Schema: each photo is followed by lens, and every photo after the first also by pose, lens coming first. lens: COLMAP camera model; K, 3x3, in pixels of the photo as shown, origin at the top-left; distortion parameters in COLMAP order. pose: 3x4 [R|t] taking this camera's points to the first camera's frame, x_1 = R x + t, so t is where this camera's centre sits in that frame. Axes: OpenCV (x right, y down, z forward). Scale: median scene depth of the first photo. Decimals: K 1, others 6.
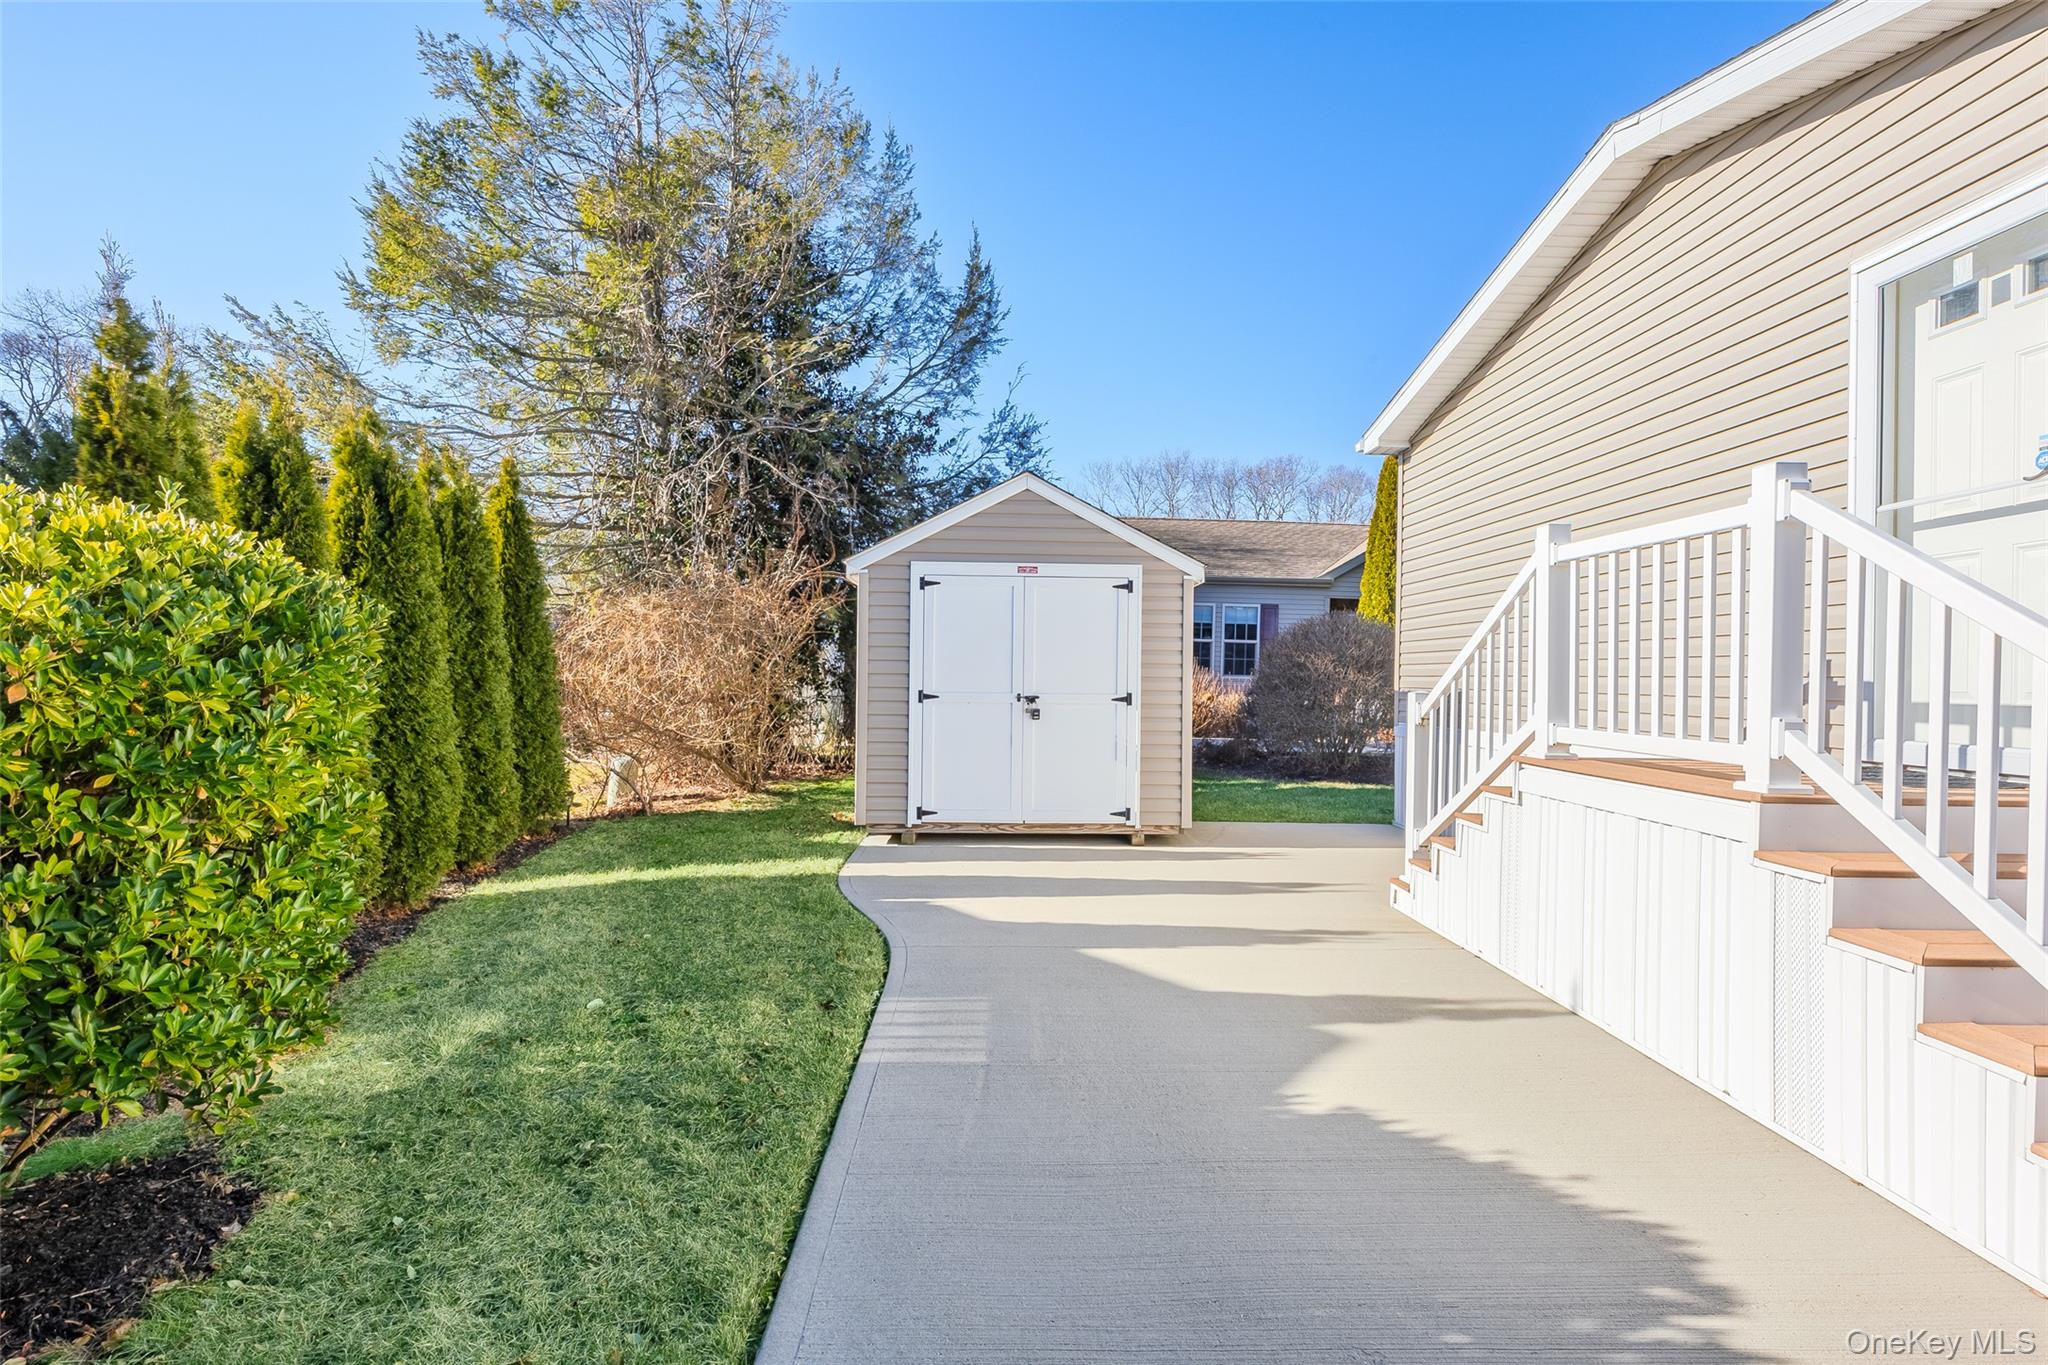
lens RADIAL K [[1045.4, 0, 1021.1], [0, 1045.4, 691.1], [0, 0, 1]] dist [0.001907, -0.002876]
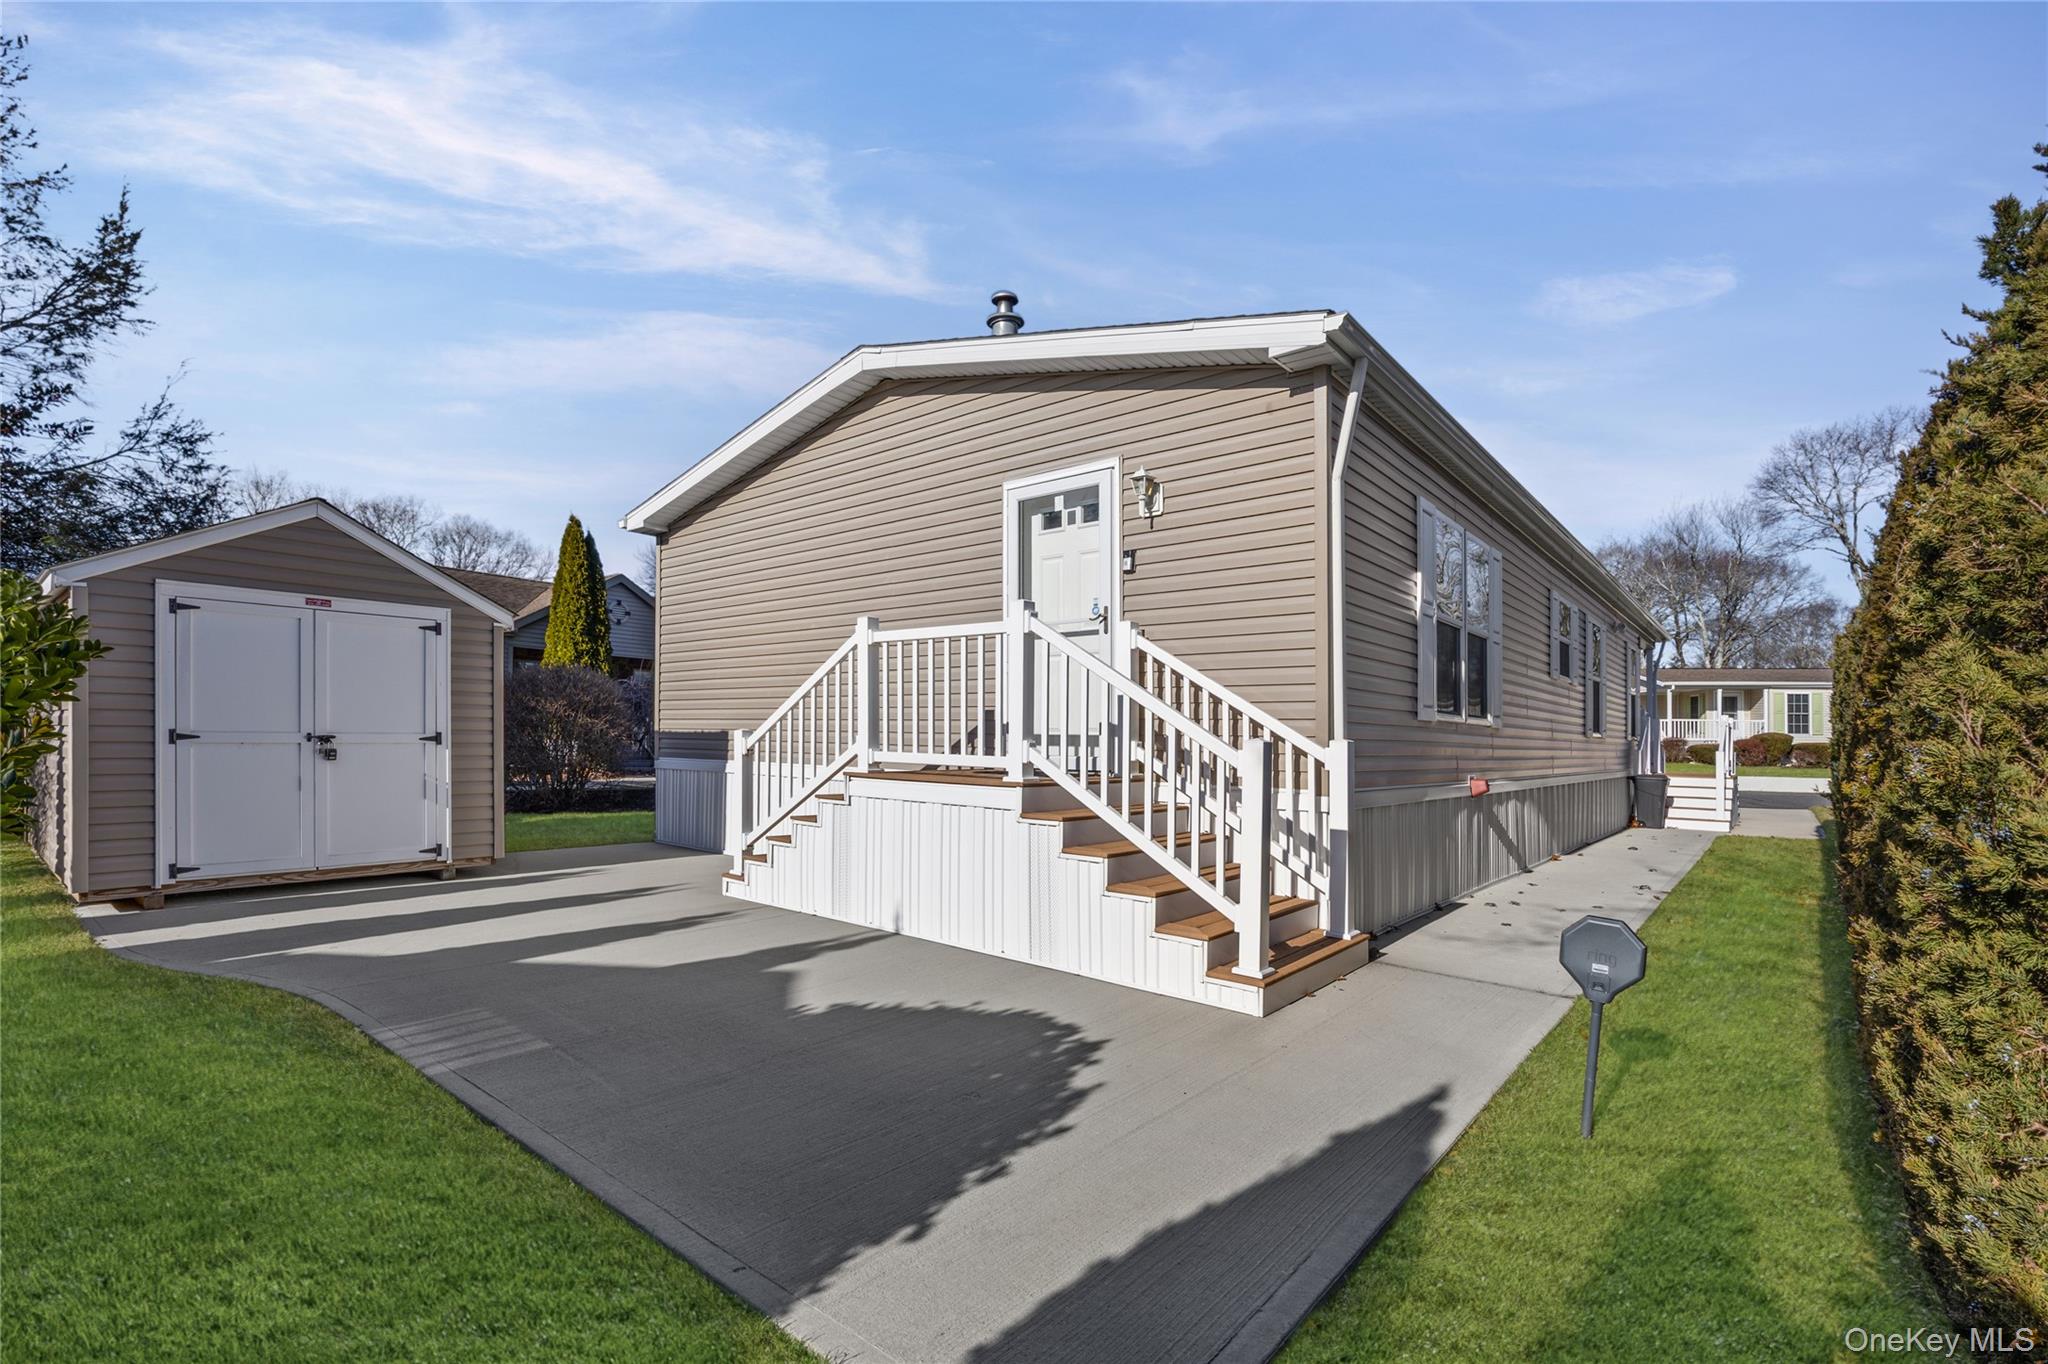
lens RADIAL K [[932.7, 0, 1010.9], [0, 932.7, 749.2], [0, 0, 1]] dist [-0.022449, -0.001451]
pose [[0.663930, -0.014574, 0.747653, -0.369671], [0.003408, 0.999859, 0.016463, 0.009561], [-0.747787, -0.008382, 0.663886, -0.045470]]
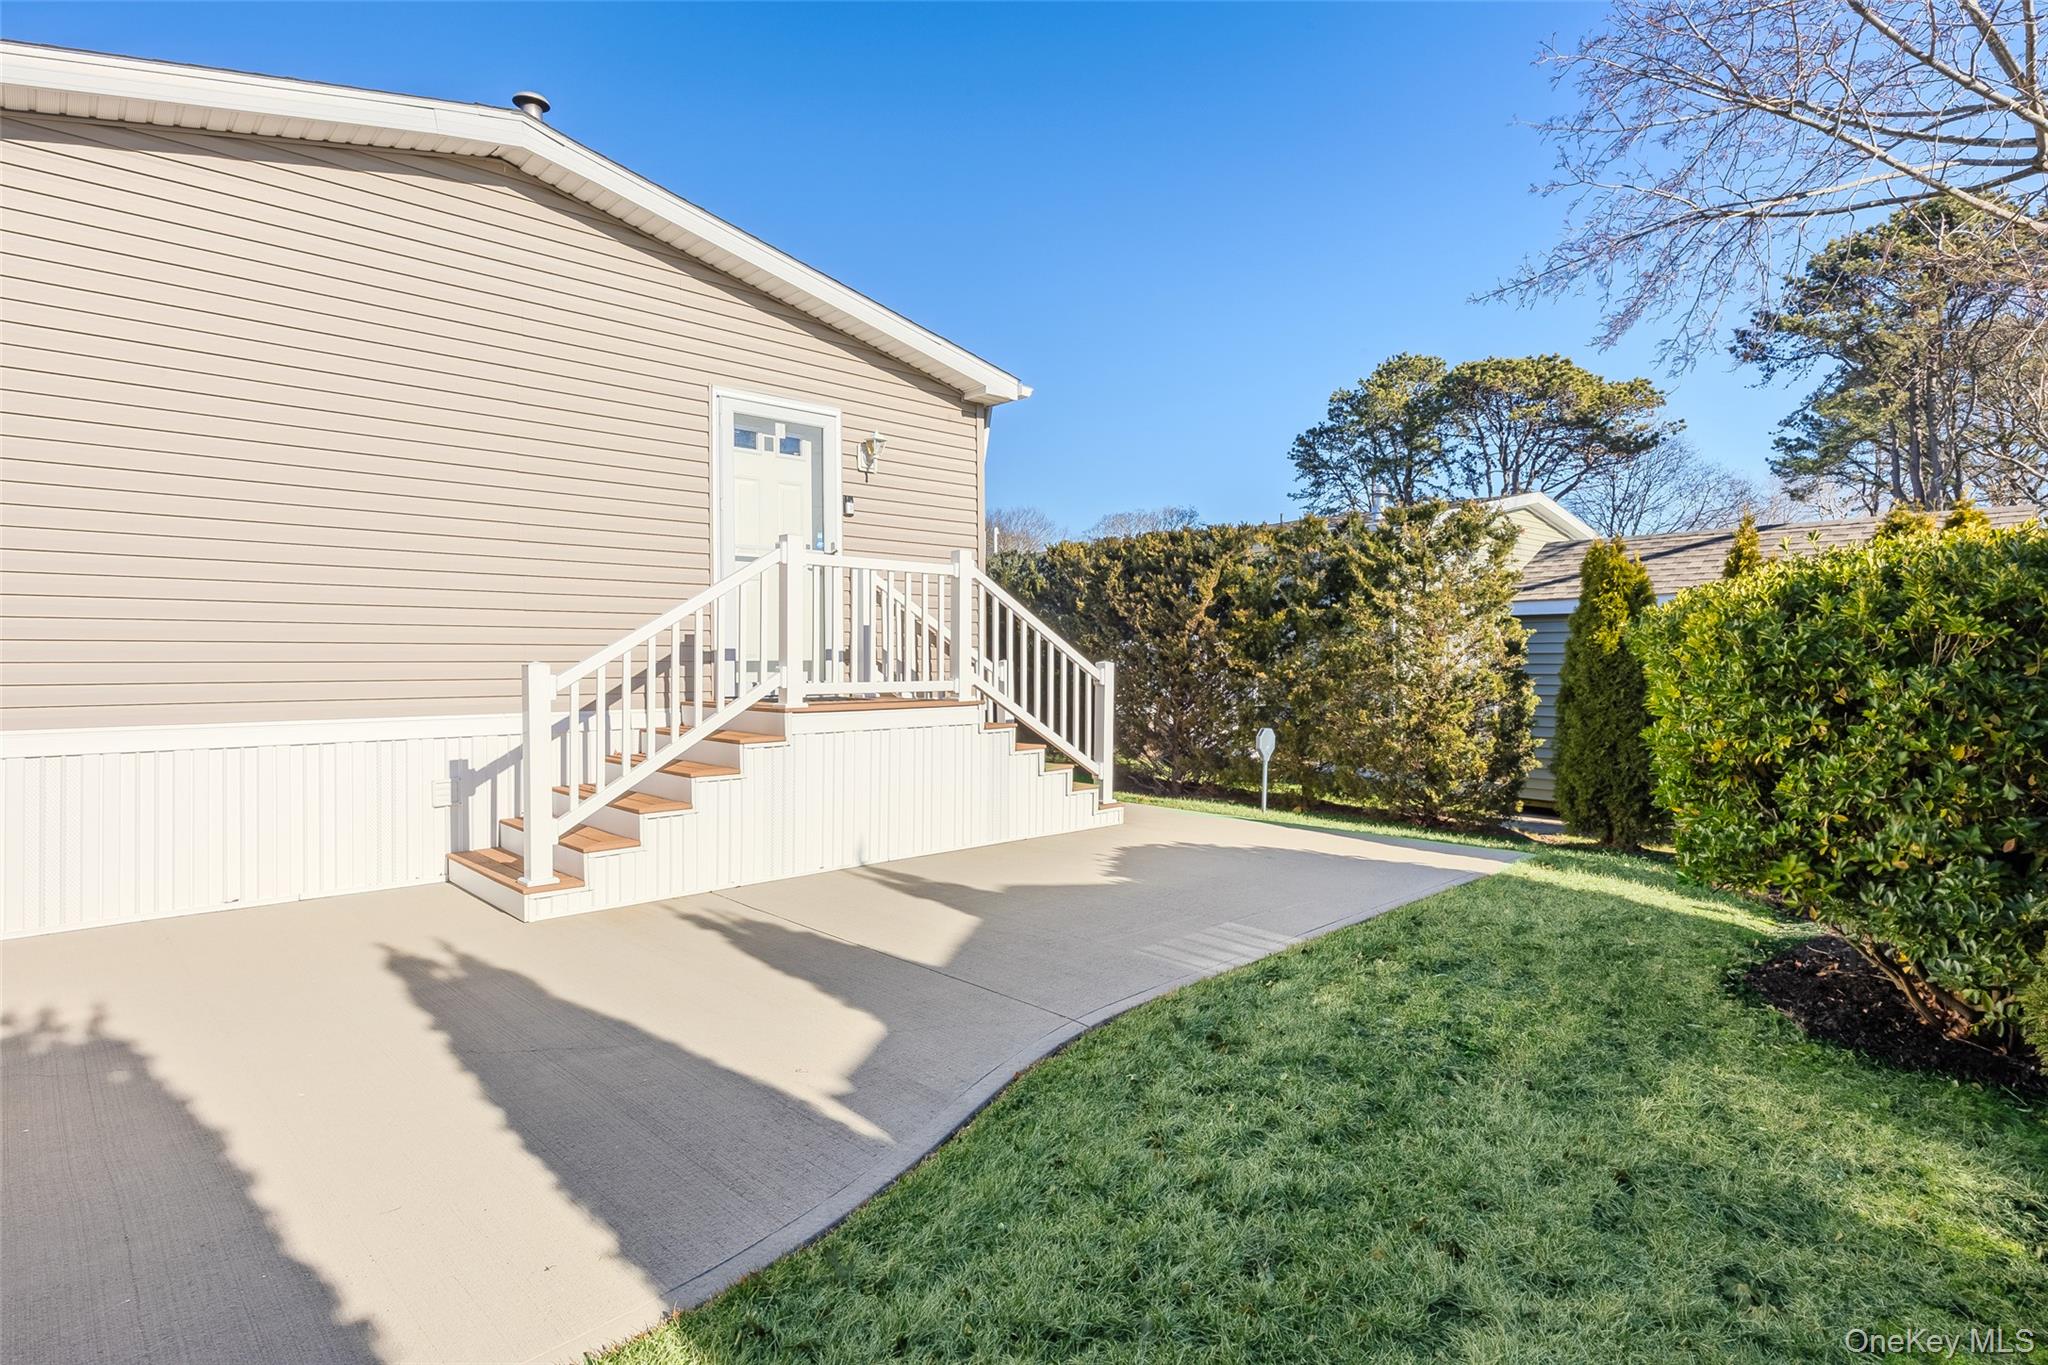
lens RADIAL K [[1045.4, 0, 1029.5], [0, 1045.4, 672.1], [0, 0, 1]] dist [0.001907, -0.002876]
pose [[-0.677984, -0.022947, 0.734718, -0.714335], [-0.000021, 0.999513, 0.031198, -0.023170], [-0.735076, 0.021137, -0.677655, 1.739568]]
